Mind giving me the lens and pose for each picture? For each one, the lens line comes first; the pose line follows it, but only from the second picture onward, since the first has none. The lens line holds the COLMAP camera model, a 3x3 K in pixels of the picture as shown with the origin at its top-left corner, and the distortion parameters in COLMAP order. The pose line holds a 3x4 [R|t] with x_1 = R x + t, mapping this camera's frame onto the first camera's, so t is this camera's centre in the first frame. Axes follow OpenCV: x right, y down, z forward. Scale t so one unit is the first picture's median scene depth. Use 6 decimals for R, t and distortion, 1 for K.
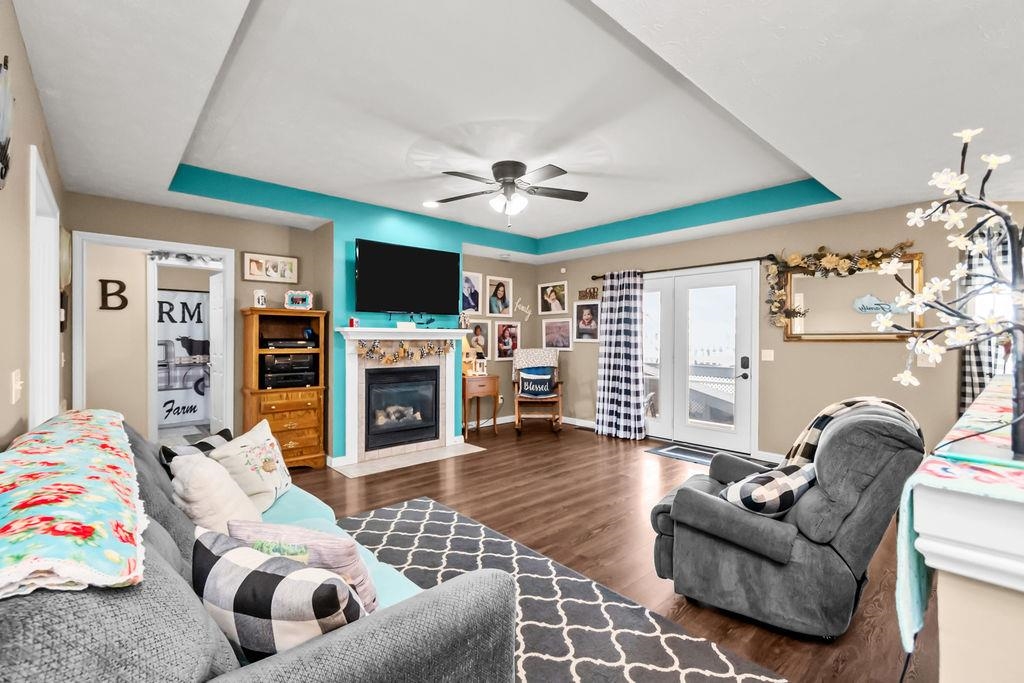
lens RADIAL K [[457.6, 0, 514.2], [0, 457.6, 340.7], [0, 0, 1]] dist [0.006803, -0.000849]
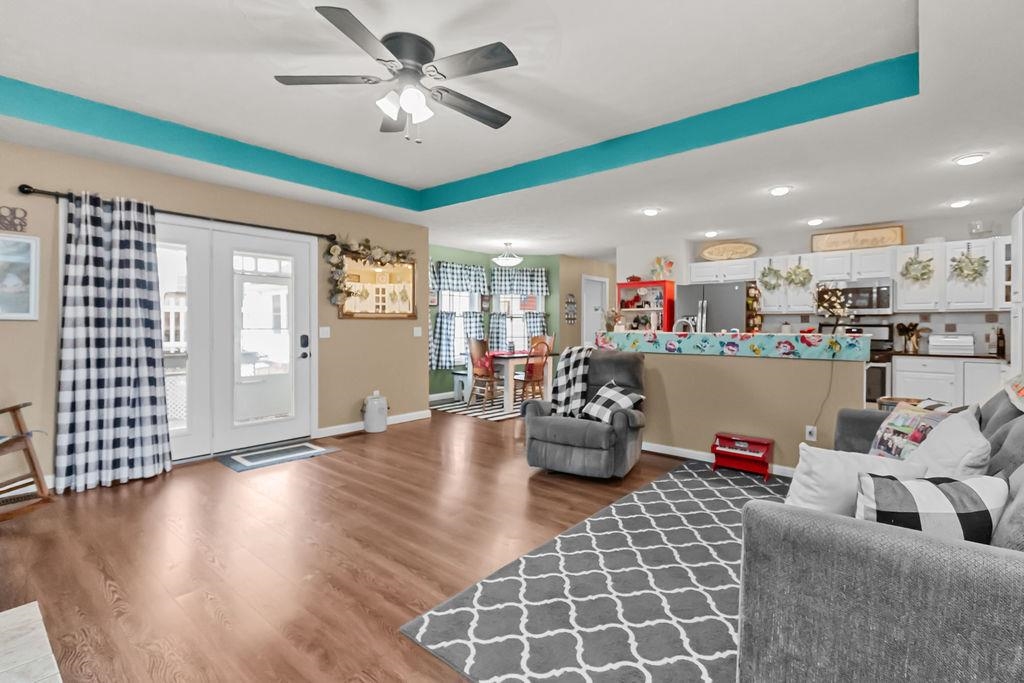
lens RADIAL K [[473.5, 0, 517.1], [0, 473.5, 327.8], [0, 0, 1]] dist [0.008151, 0.000263]
pose [[-0.136468, -0.011408, 0.990579, -0.535780], [0.002229, 0.999928, 0.011823, 0.009618], [-0.990642, 0.003821, -0.136433, 0.710313]]
